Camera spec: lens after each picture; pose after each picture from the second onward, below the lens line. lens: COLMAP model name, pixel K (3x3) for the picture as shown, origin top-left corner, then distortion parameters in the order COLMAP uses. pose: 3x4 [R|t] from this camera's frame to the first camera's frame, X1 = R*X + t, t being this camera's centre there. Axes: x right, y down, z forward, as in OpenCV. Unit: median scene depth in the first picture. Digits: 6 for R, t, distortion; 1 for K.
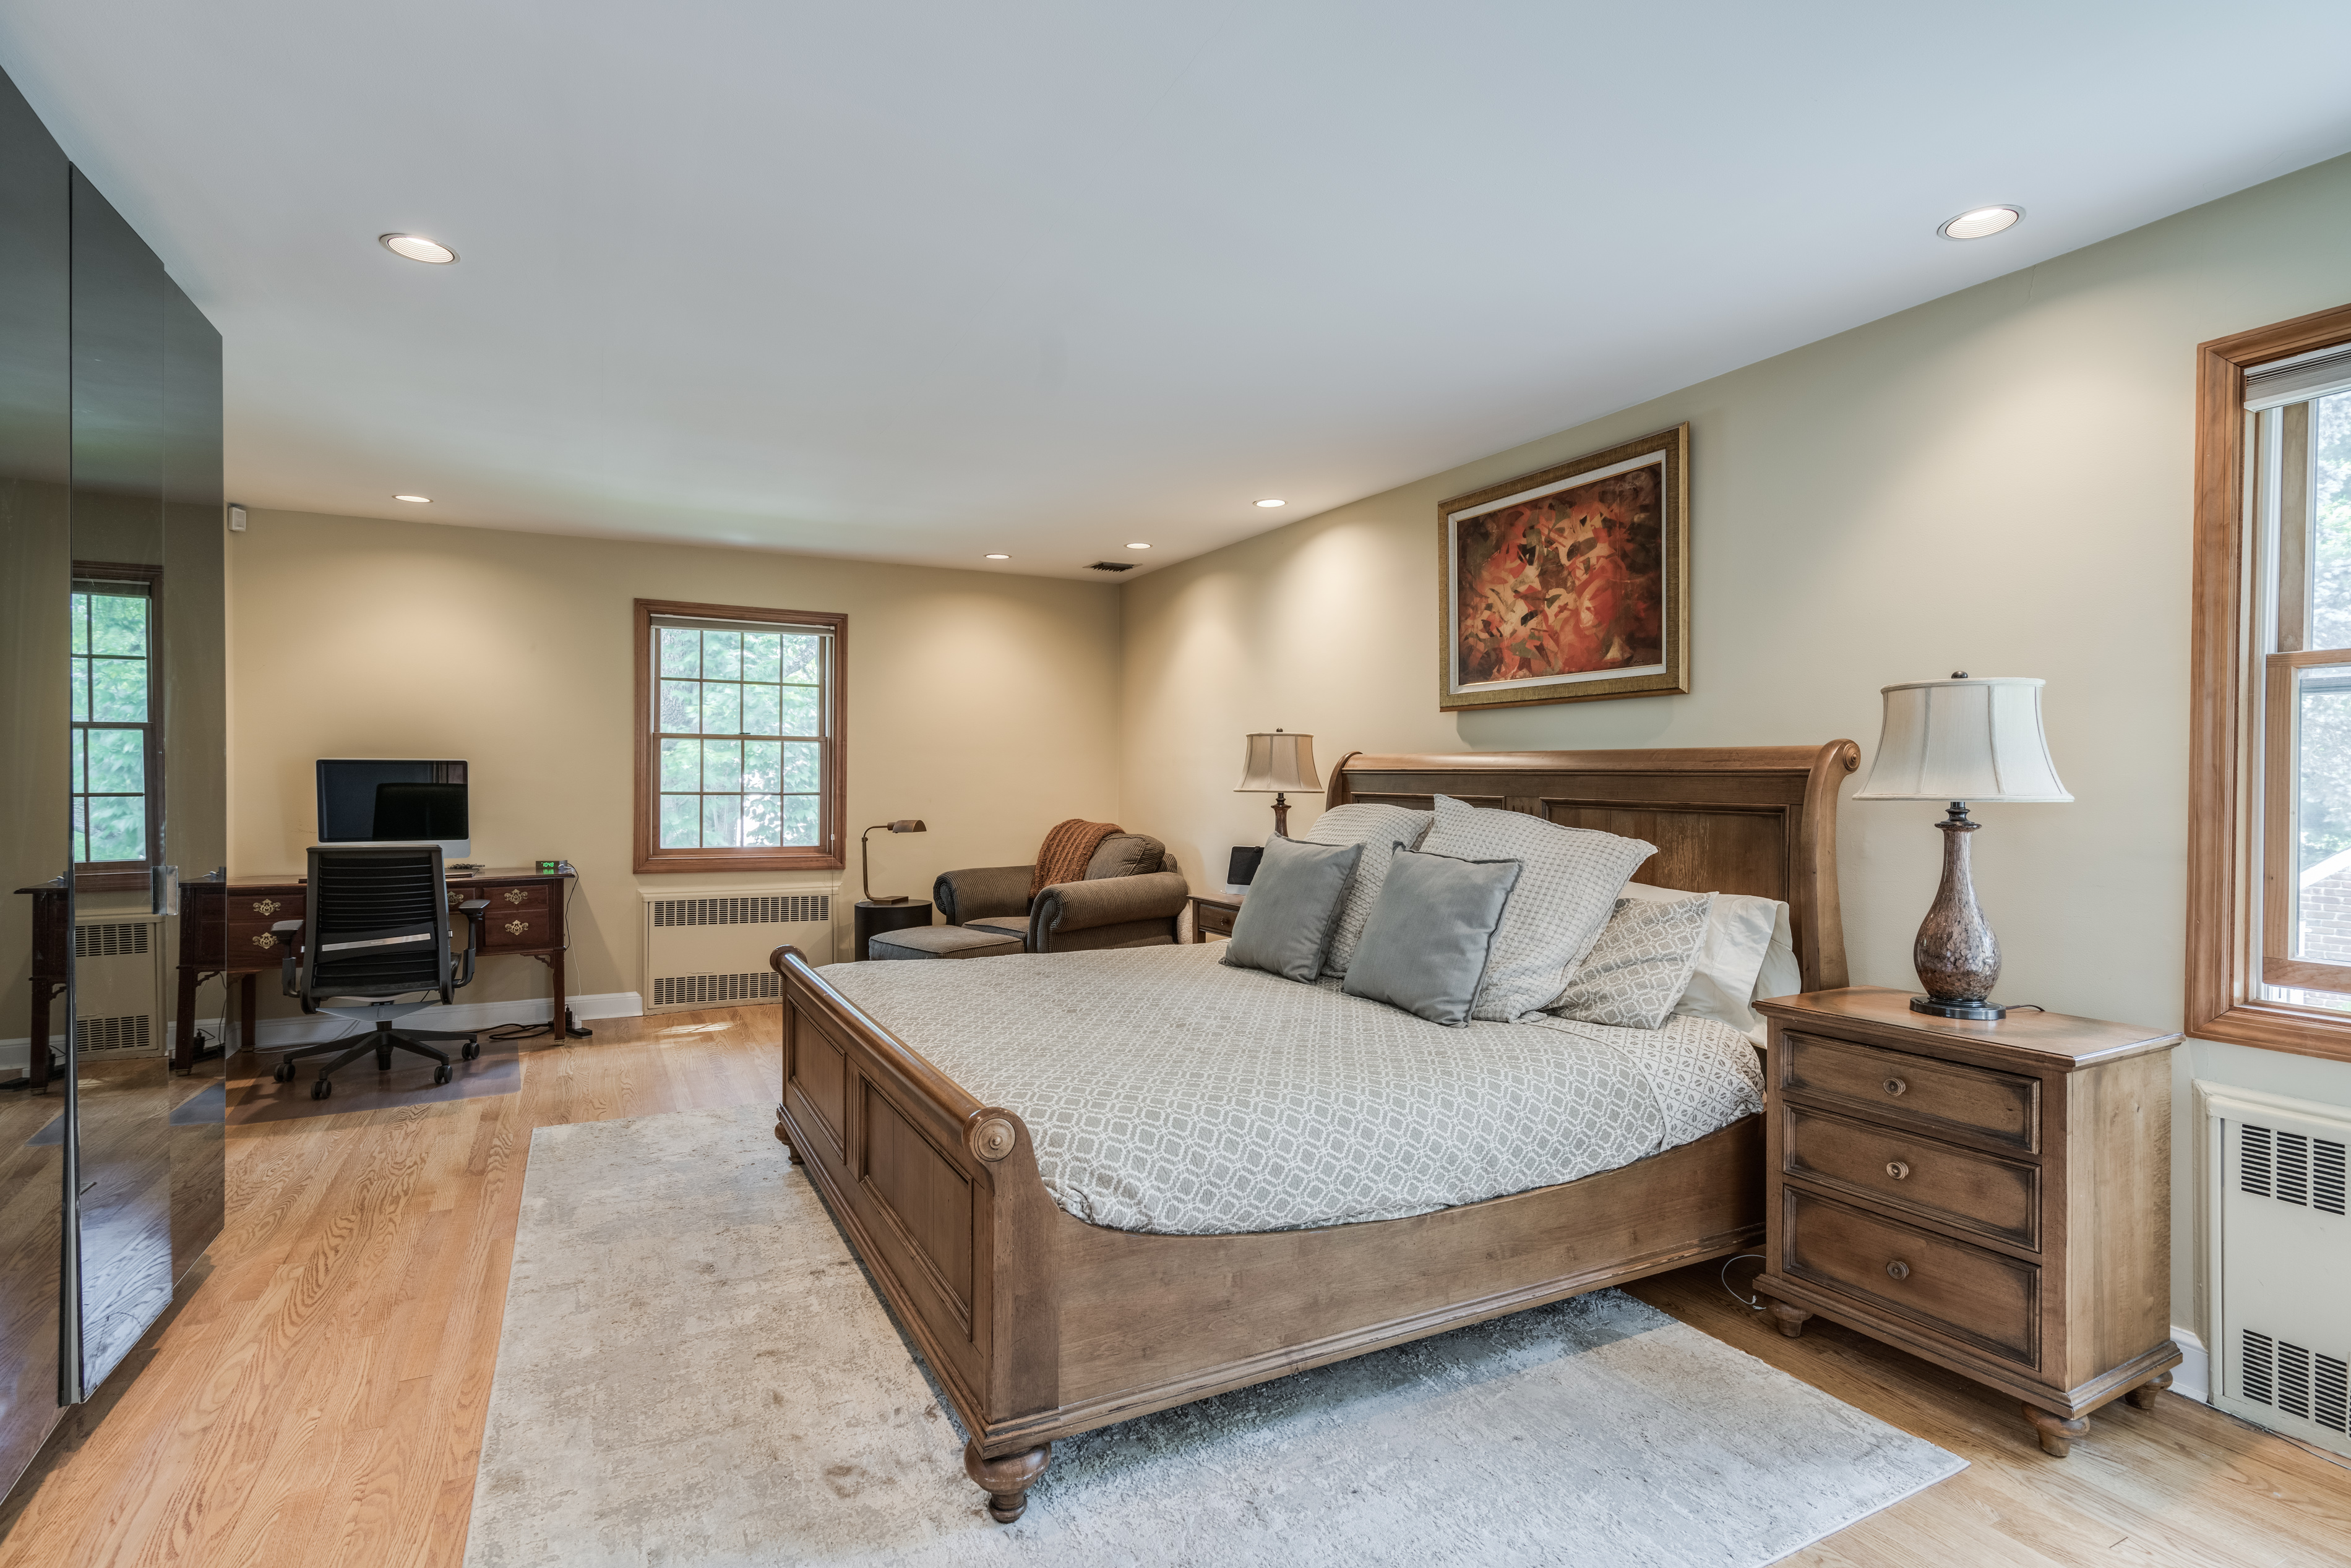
lens RADIAL K [[1132.1, 0, 1185.1], [0, 1132.1, 790.6], [0, 0, 1]] dist [0.000421, 0.000539]
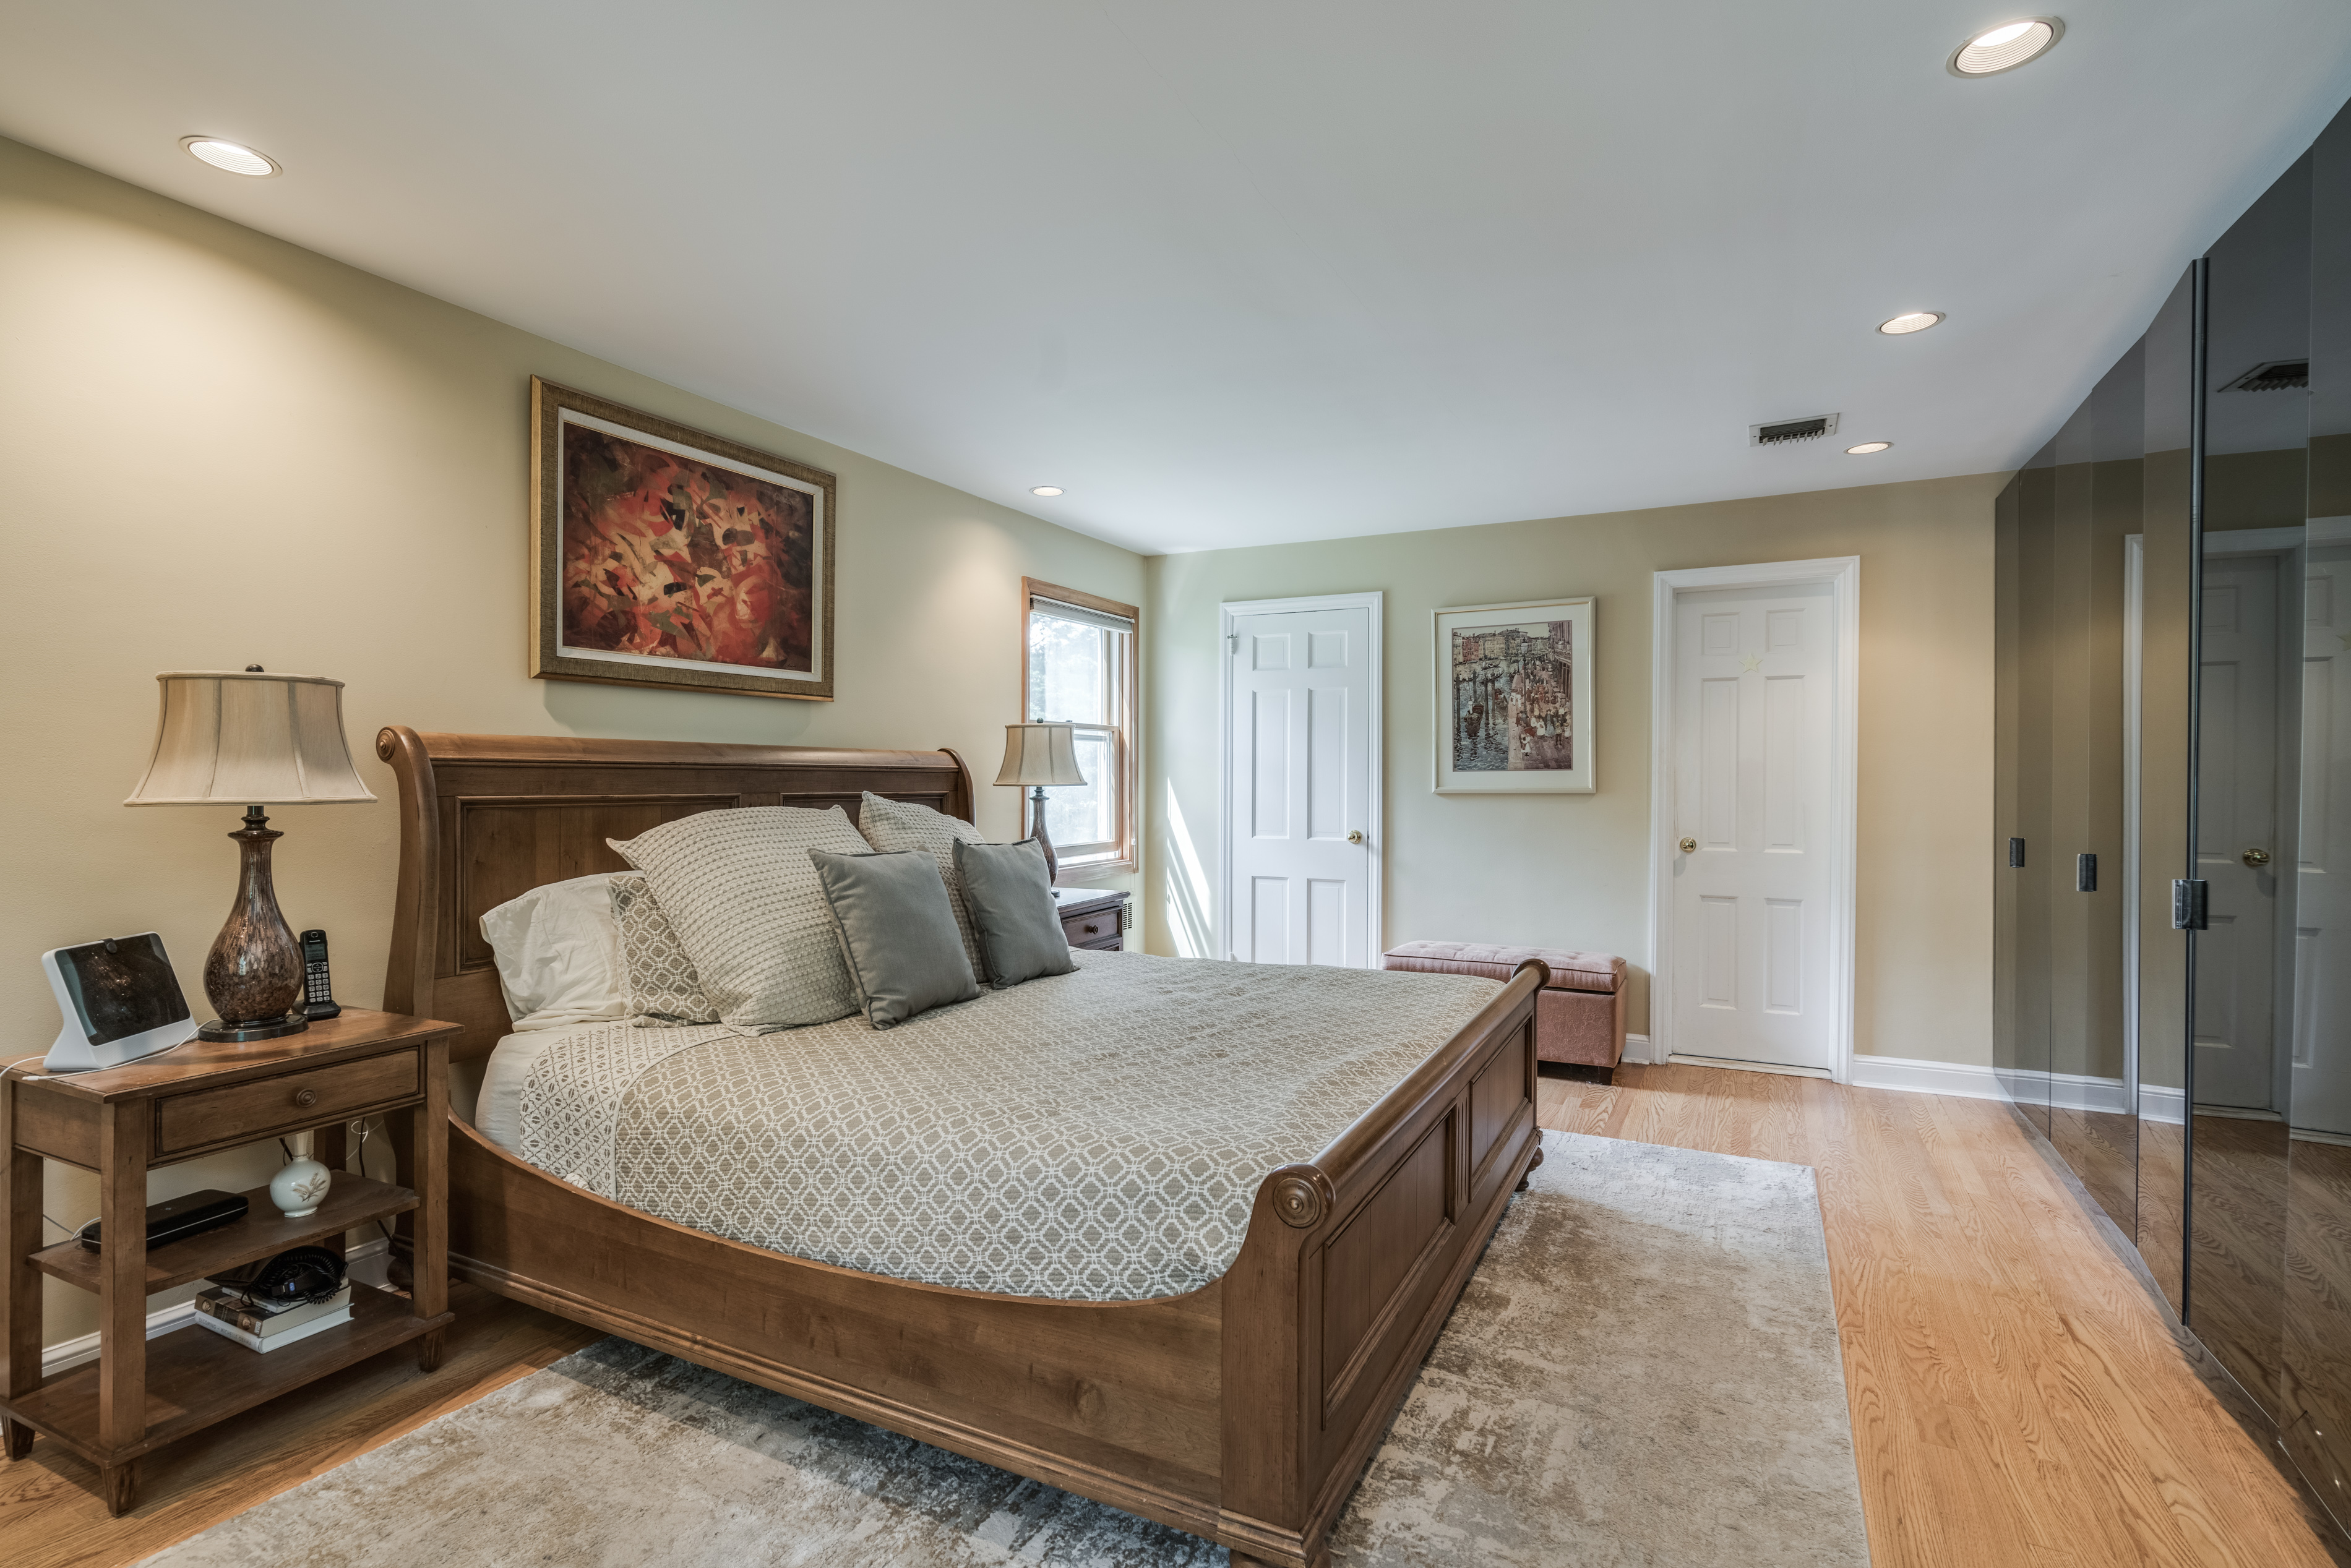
lens RADIAL K [[1132.1, 0, 1184.6], [0, 1132.1, 774.9], [0, 0, 1]] dist [0.000421, 0.000539]
pose [[-0.571625, 0.009269, 0.820463, -0.640598], [0.018286, 0.999832, 0.001445, -0.004424], [-0.820311, 0.015829, -0.571698, 1.199878]]
